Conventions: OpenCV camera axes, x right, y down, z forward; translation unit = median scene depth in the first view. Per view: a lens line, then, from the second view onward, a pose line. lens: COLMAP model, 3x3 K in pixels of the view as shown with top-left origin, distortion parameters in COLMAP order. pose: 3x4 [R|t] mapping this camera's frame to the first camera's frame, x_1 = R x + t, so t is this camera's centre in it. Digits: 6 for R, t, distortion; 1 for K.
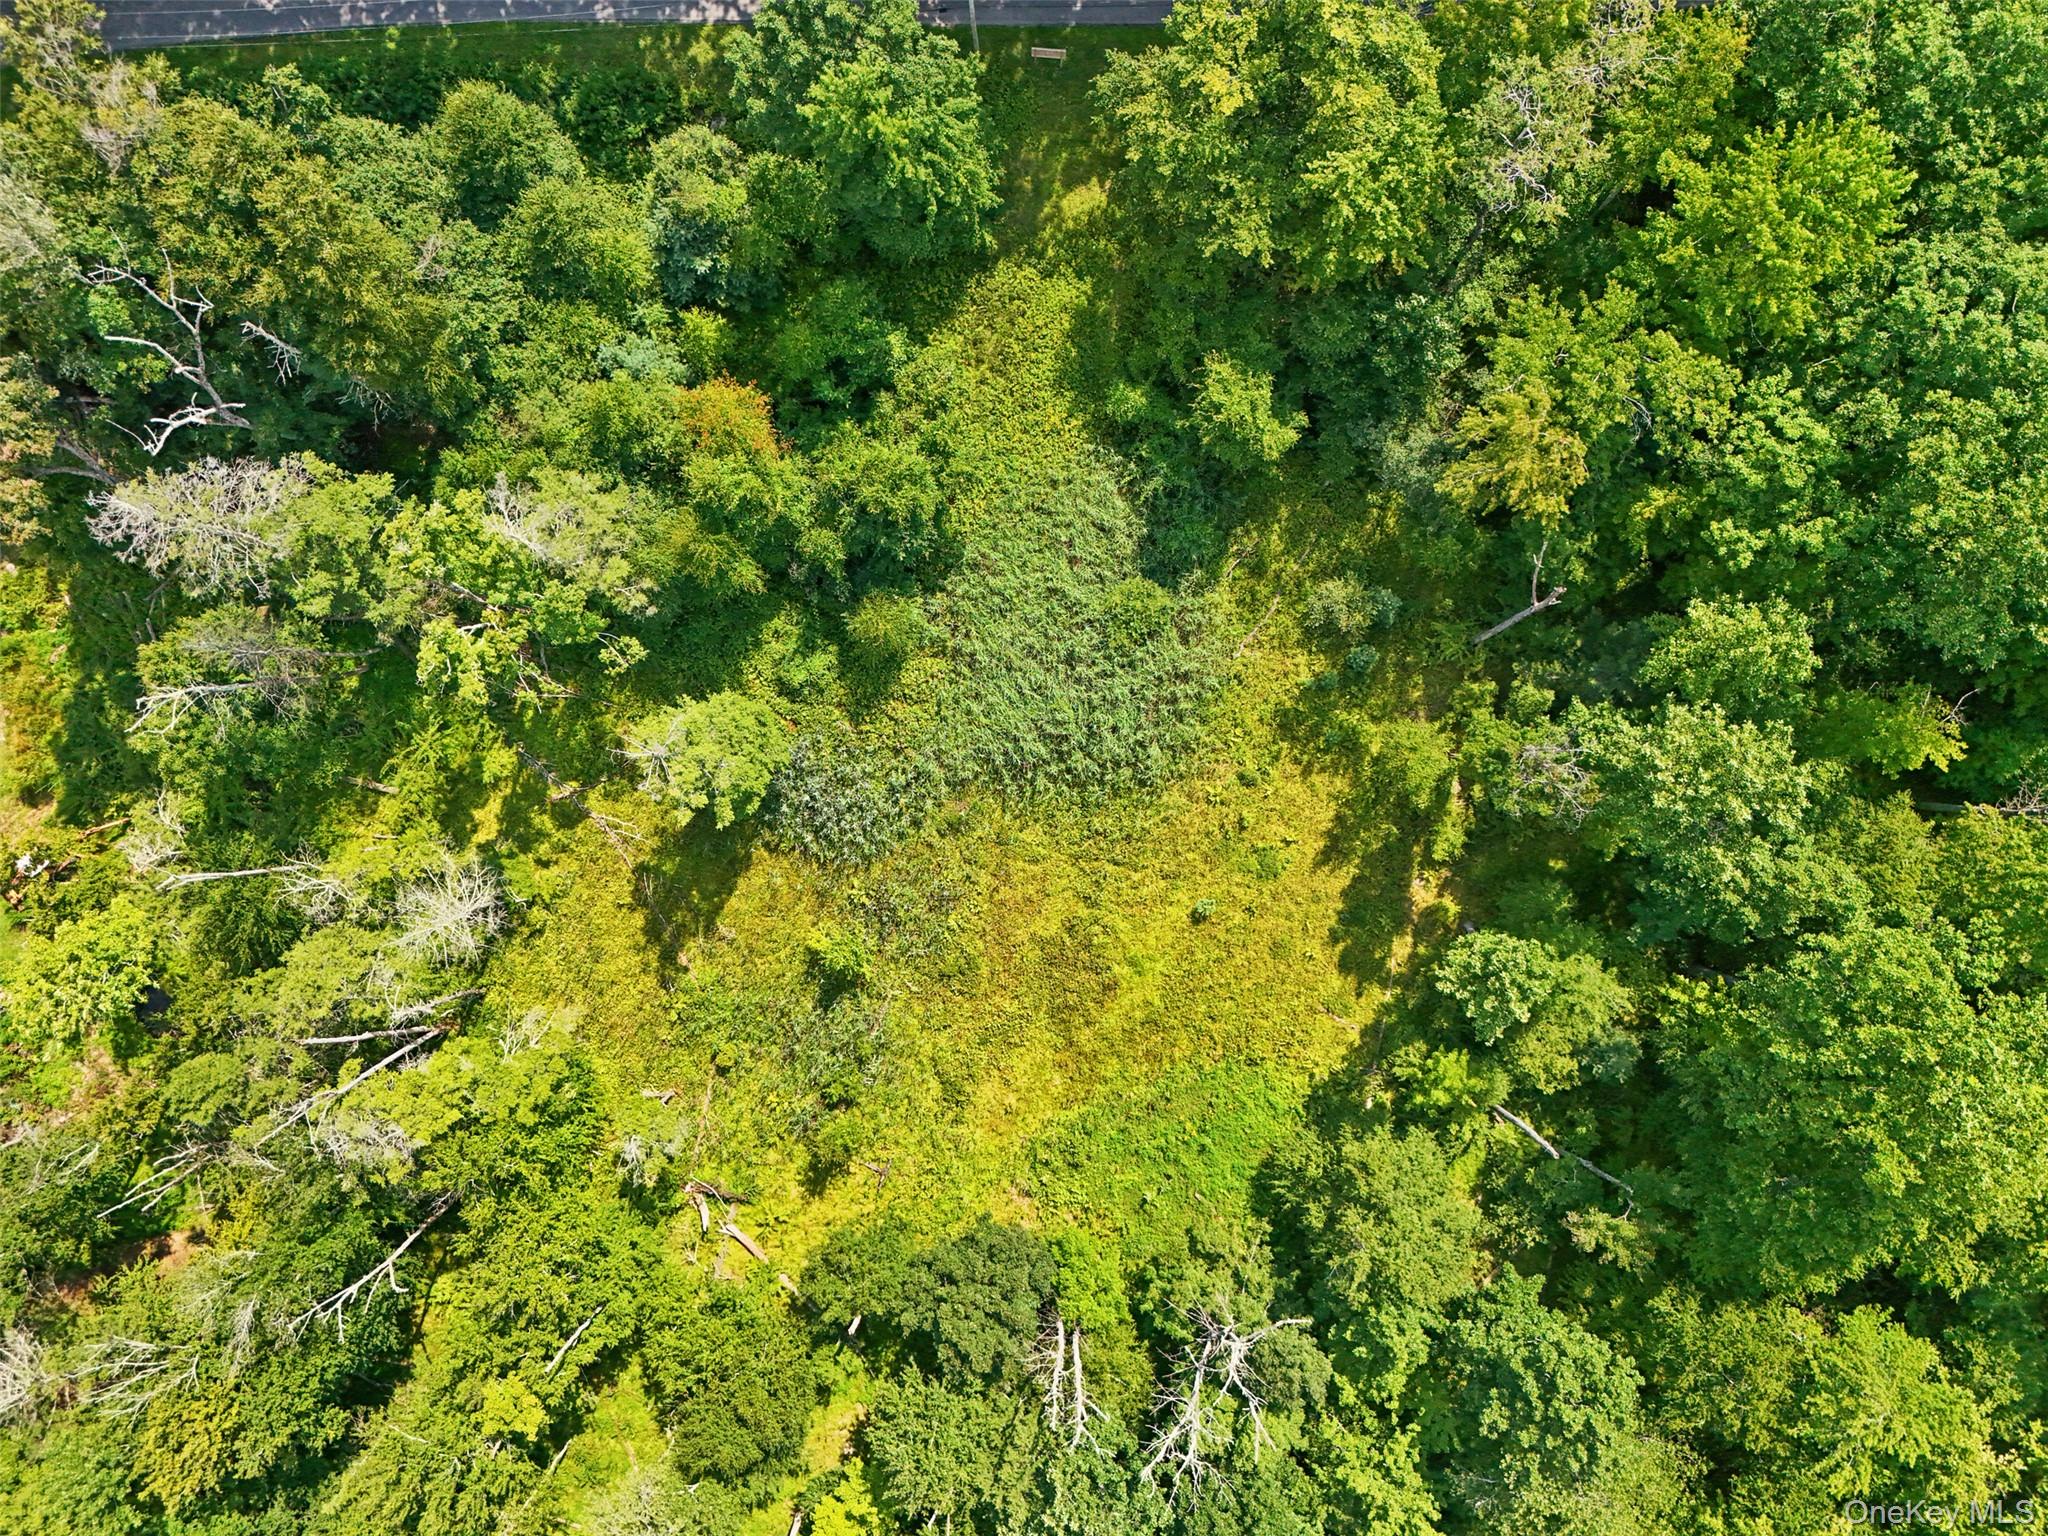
lens RADIAL K [[1498.3, 0, 1058.8], [0, 1498.3, 800.6], [0, 0, 1]] dist [0.006654, 0.004030]
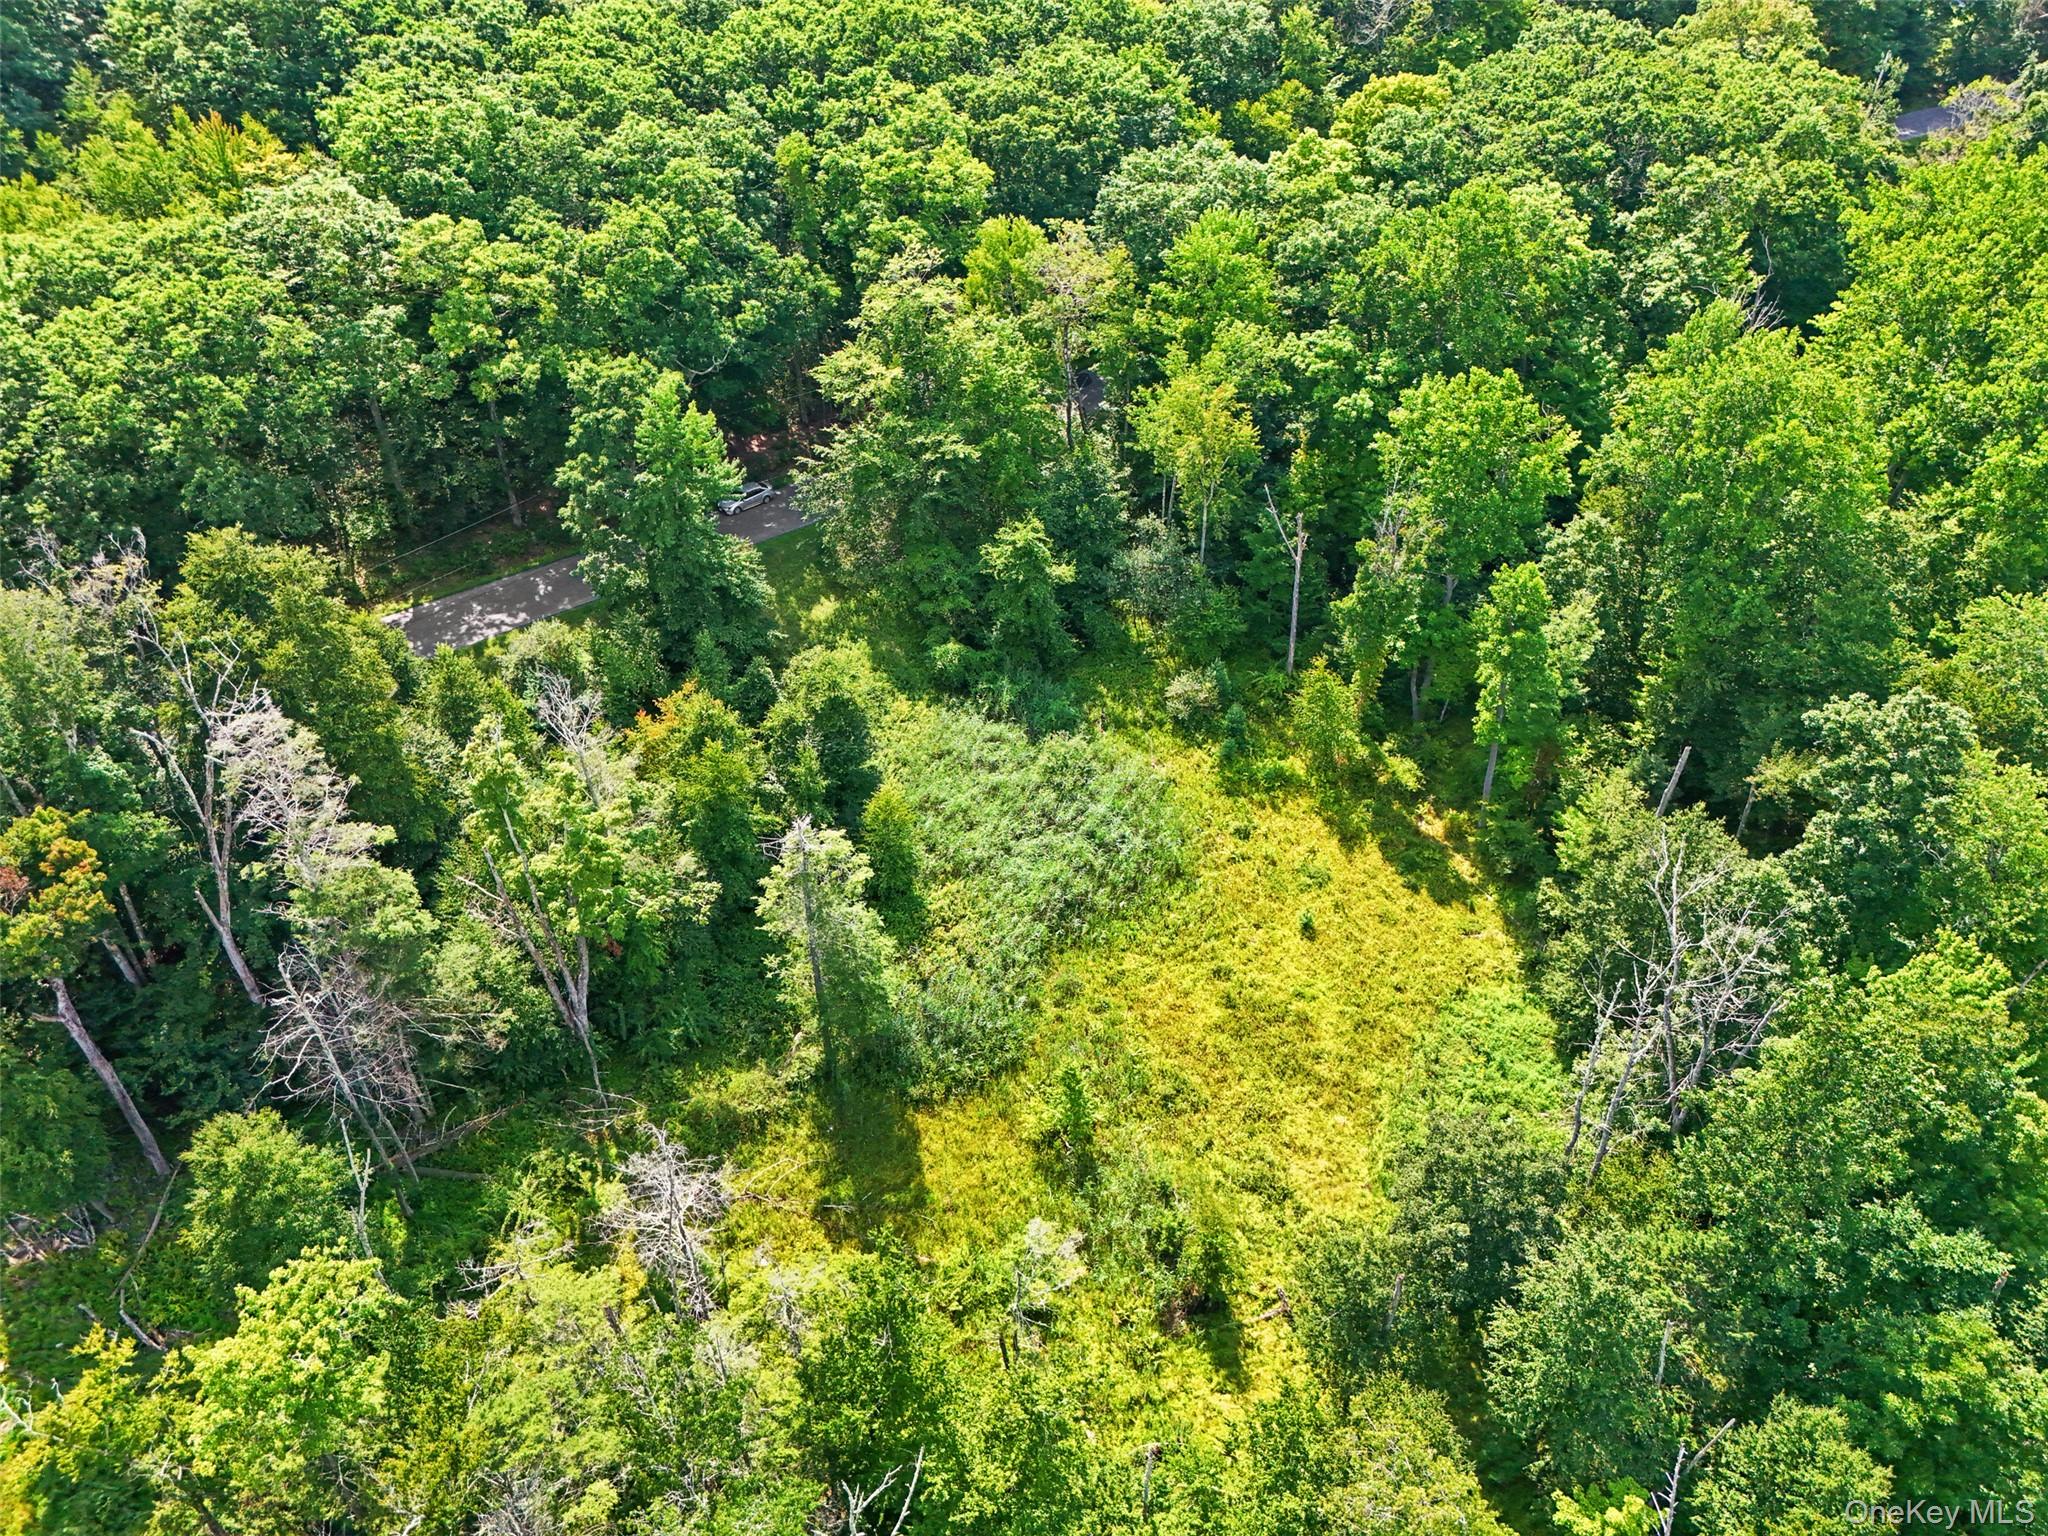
lens RADIAL K [[1485.0, 0, 1067.7], [0, 1485.0, 779.0], [0, 0, 1]] dist [0.006079, 0.001940]
pose [[0.754401, -0.429168, 0.496683, -0.482824], [0.656315, 0.480011, -0.582100, 0.505082], [0.011405, 0.765117, 0.643790, 0.279931]]
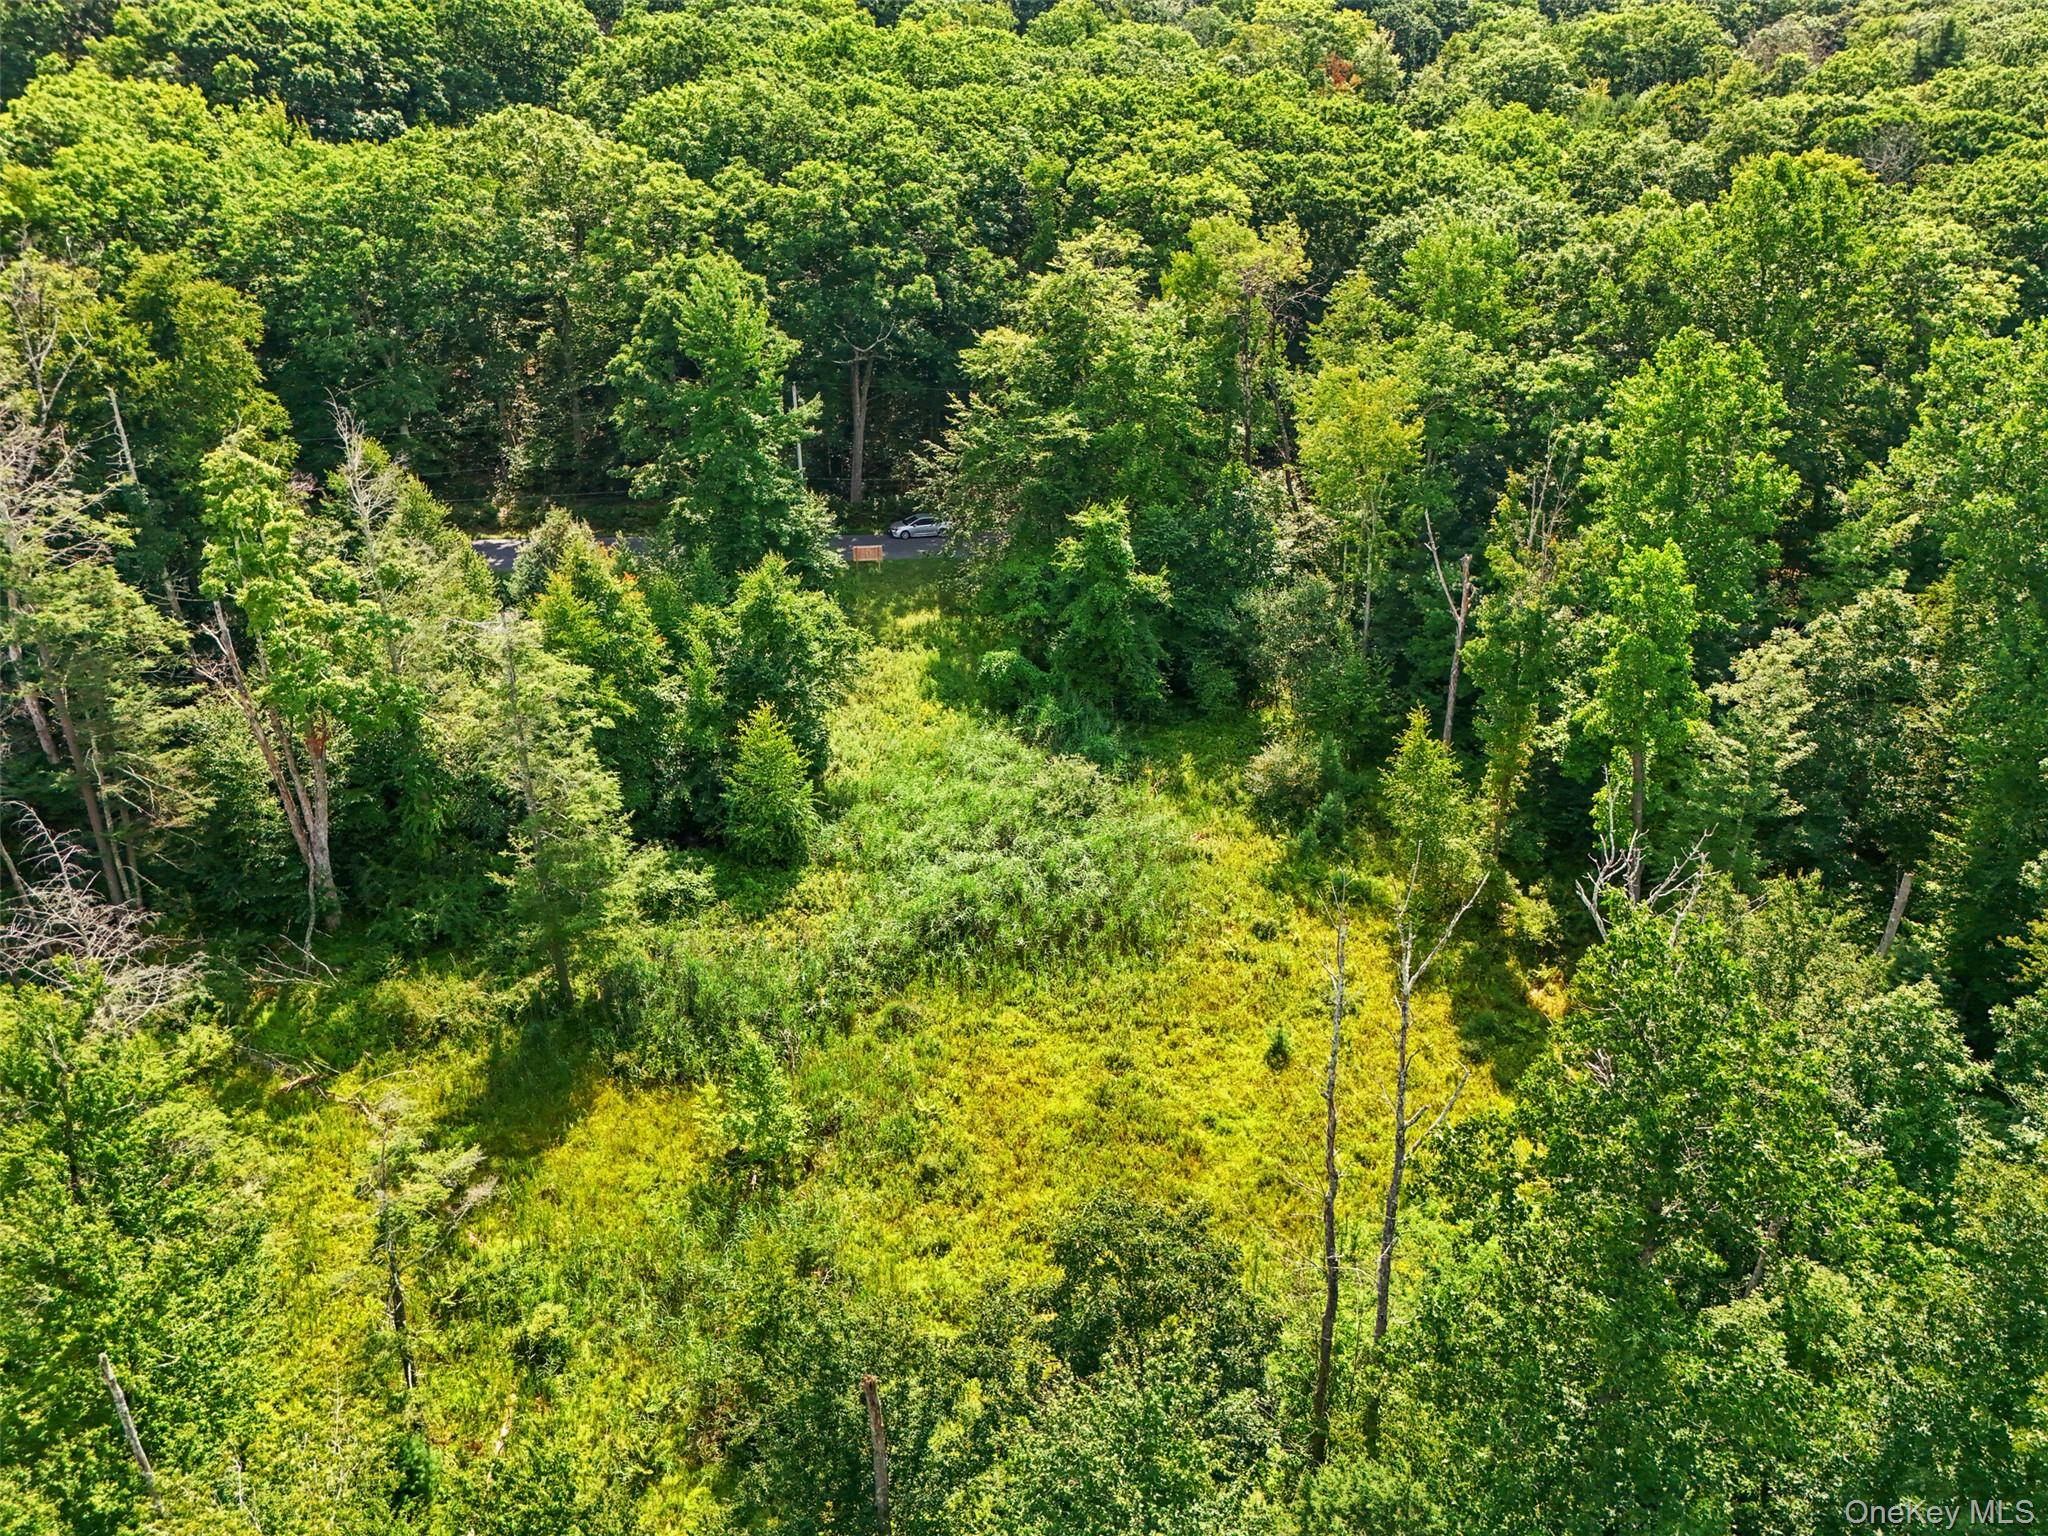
lens RADIAL K [[1498.3, 0, 1058.8], [0, 1498.3, 800.6], [0, 0, 1]] dist [0.006654, 0.004030]
pose [[0.964485, -0.123490, 0.233494, -0.147711], [0.263917, 0.414263, -0.871054, 0.599972], [0.010839, 0.901741, 0.432141, 0.603526]]
